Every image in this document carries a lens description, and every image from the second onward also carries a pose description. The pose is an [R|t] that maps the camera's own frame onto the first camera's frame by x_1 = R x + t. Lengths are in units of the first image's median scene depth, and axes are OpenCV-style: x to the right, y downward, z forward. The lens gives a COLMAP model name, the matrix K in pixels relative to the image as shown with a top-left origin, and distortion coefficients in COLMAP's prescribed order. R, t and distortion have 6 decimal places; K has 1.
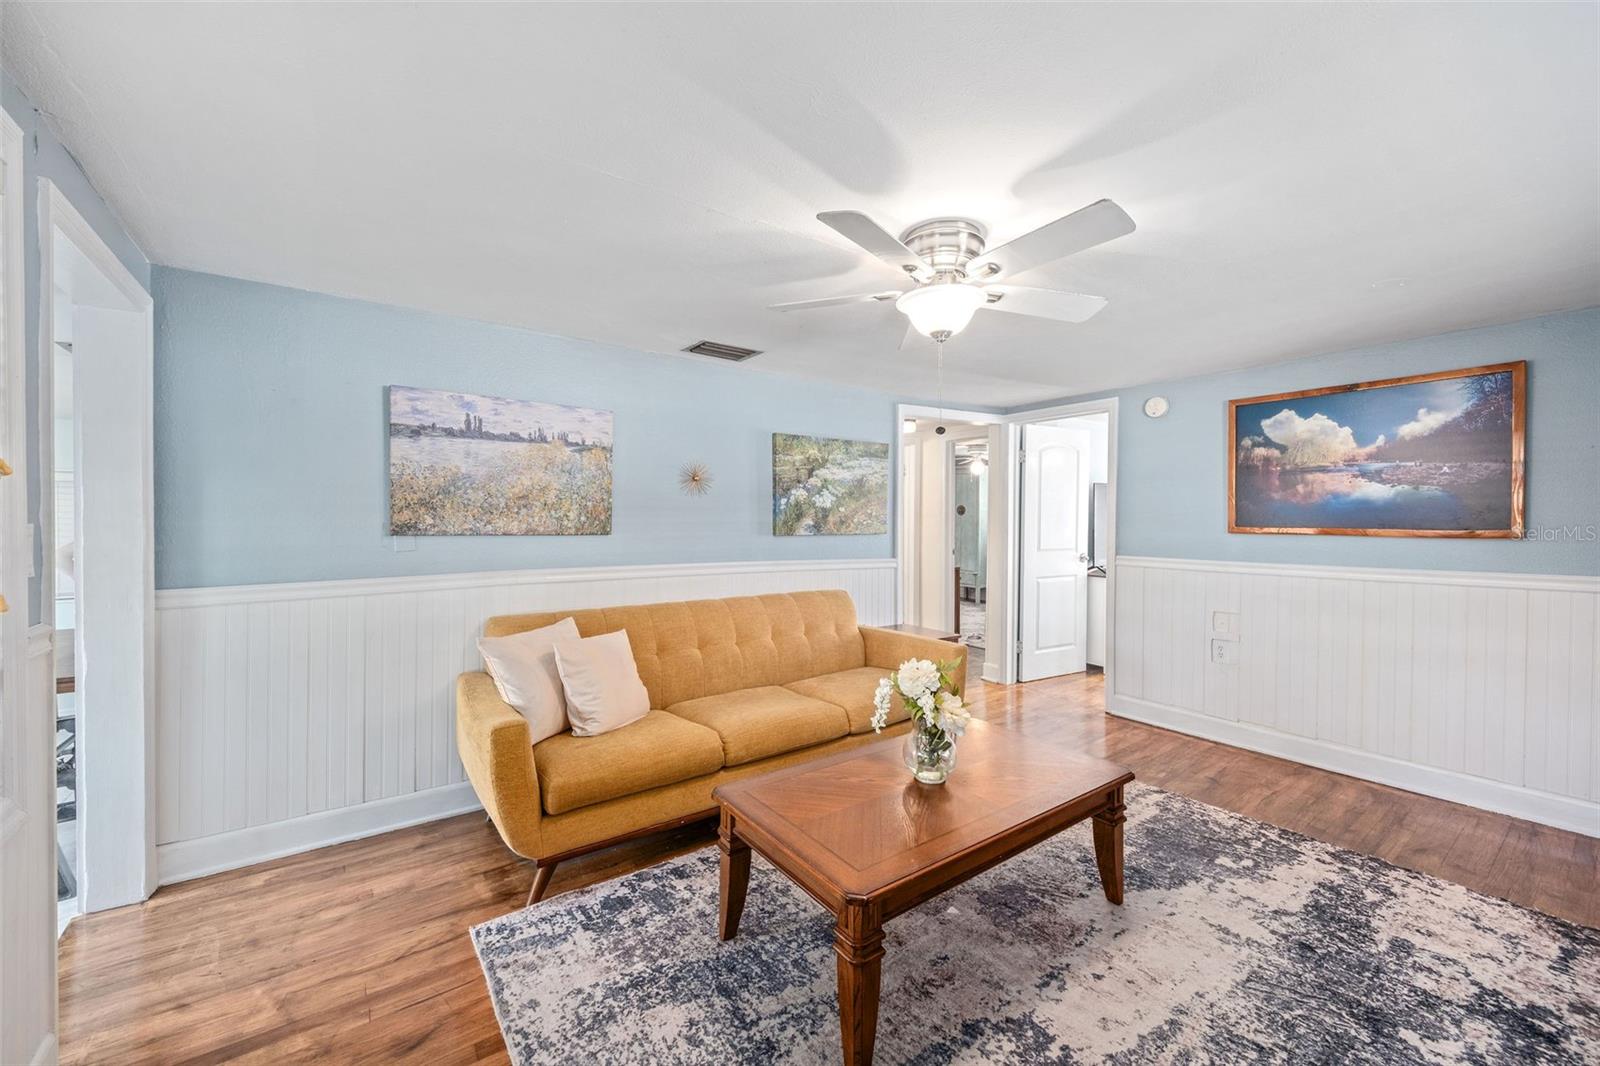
lens RADIAL K [[623.2, 0, 801.2], [0, 623.2, 523.0], [0, 0, 1]] dist [0.011274, -0.000194]
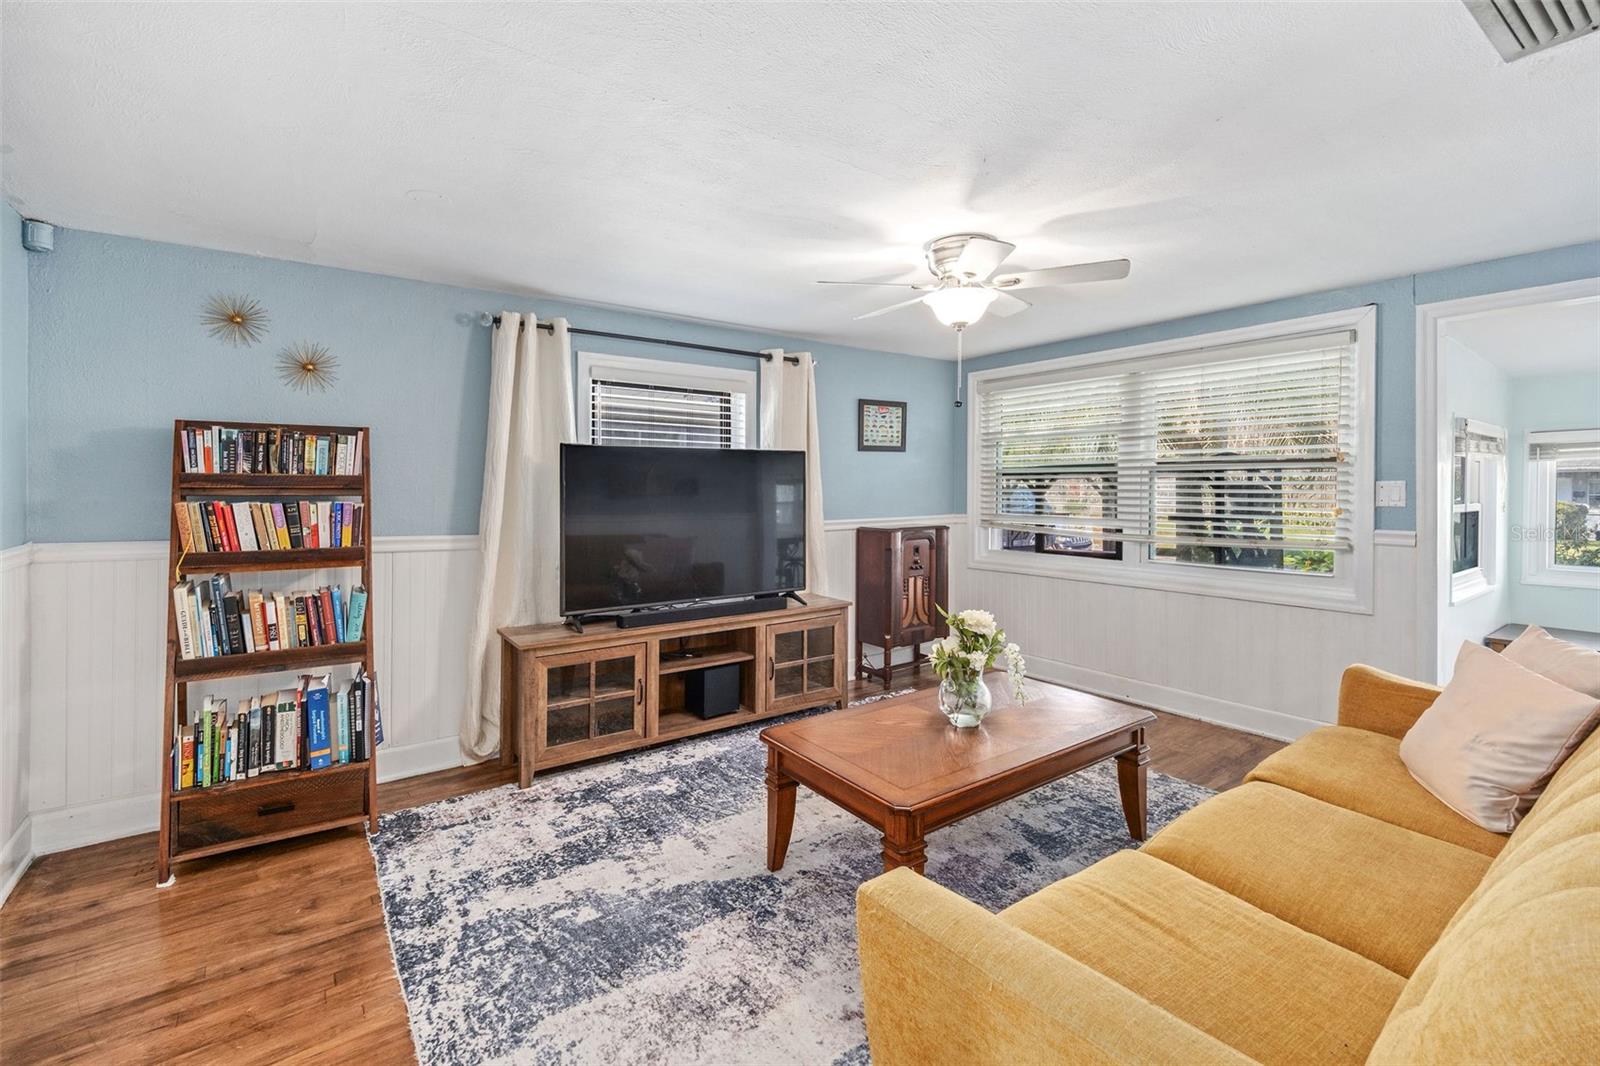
lens RADIAL K [[707.5, 0, 792.1], [0, 707.5, 489.6], [0, 0, 1]] dist [0.016842, -0.000281]
pose [[-0.999890, -0.001523, 0.014785, 0.346858], [-0.001308, 0.999893, 0.014549, -0.001678], [-0.014806, 0.014528, -0.999785, 1.590133]]
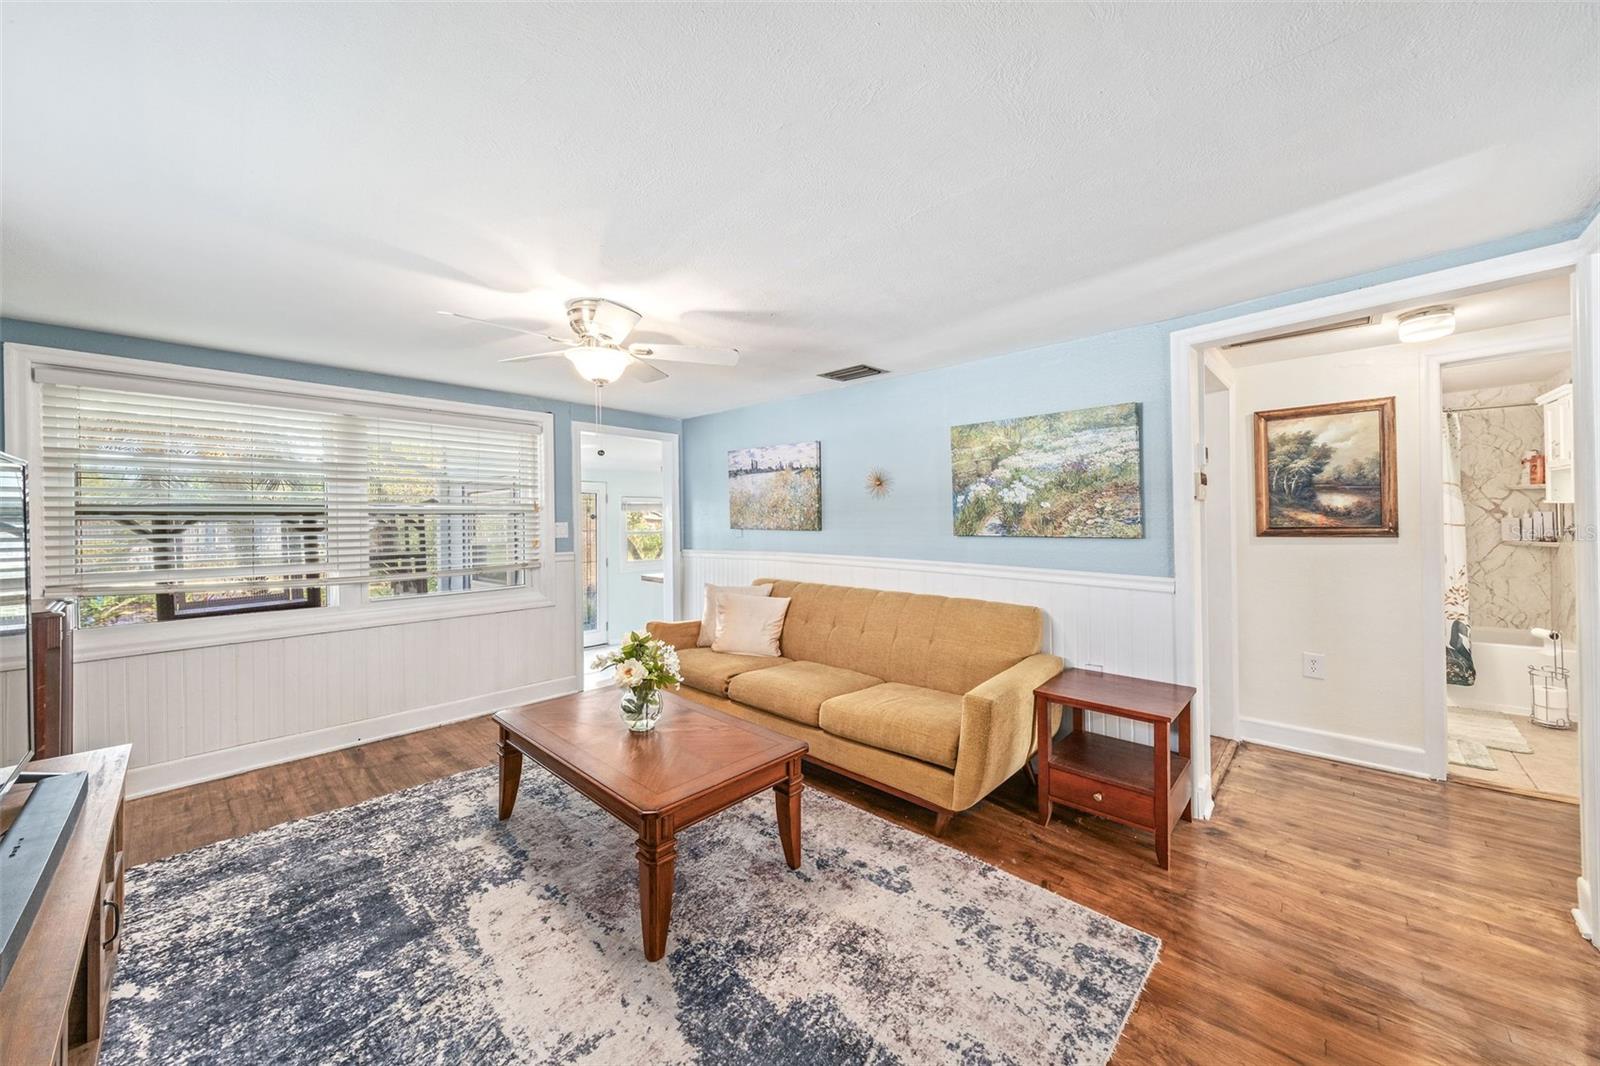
lens RADIAL K [[578.1, 0, 799.5], [0, 578.1, 519.8], [0, 0, 1]] dist [0.020802, -0.000130]
pose [[0.177865, -0.005196, -0.984041, 1.015065], [0.000880, 0.999986, -0.005121, 0.000938], [0.984054, 0.000045, 0.177867, 0.799326]]
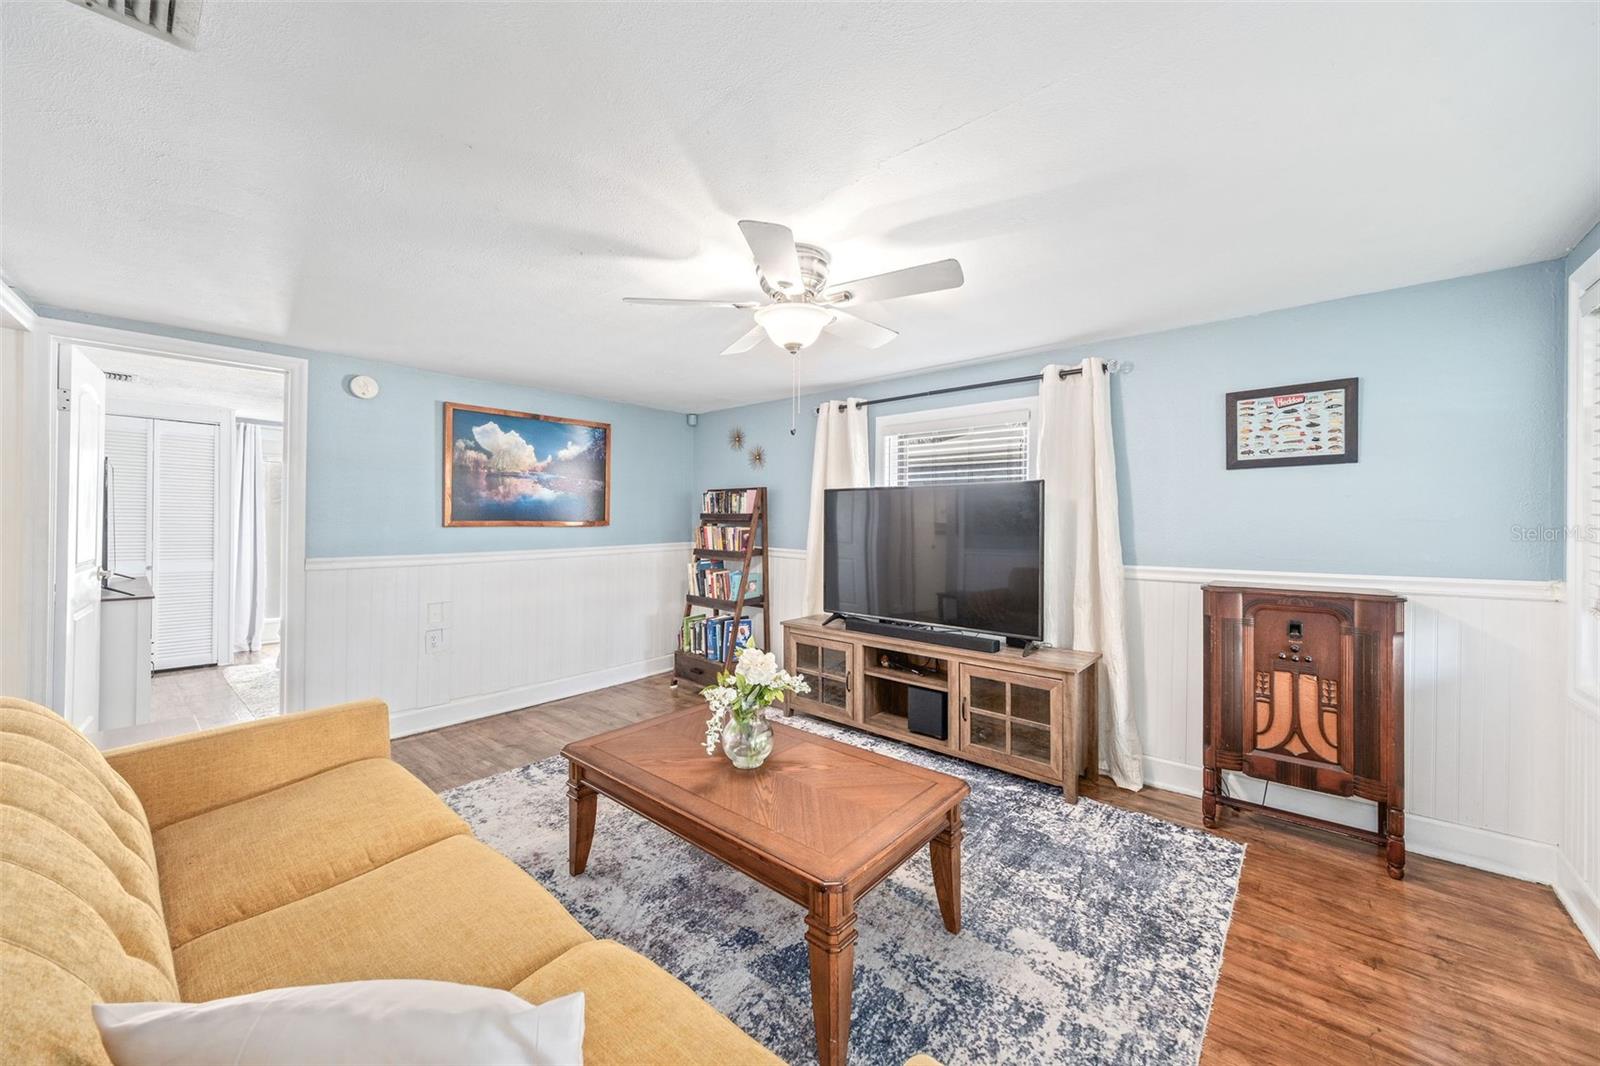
lens RADIAL K [[591.2, 0, 798.3], [0, 591.2, 517.1], [0, 0, 1]] dist [0.008997, -0.000167]
pose [[-0.218600, 0.001122, 0.975814, -0.550335], [0.005597, 0.999984, 0.000104, 0.003732], [-0.975798, 0.005484, -0.218603, 0.817557]]
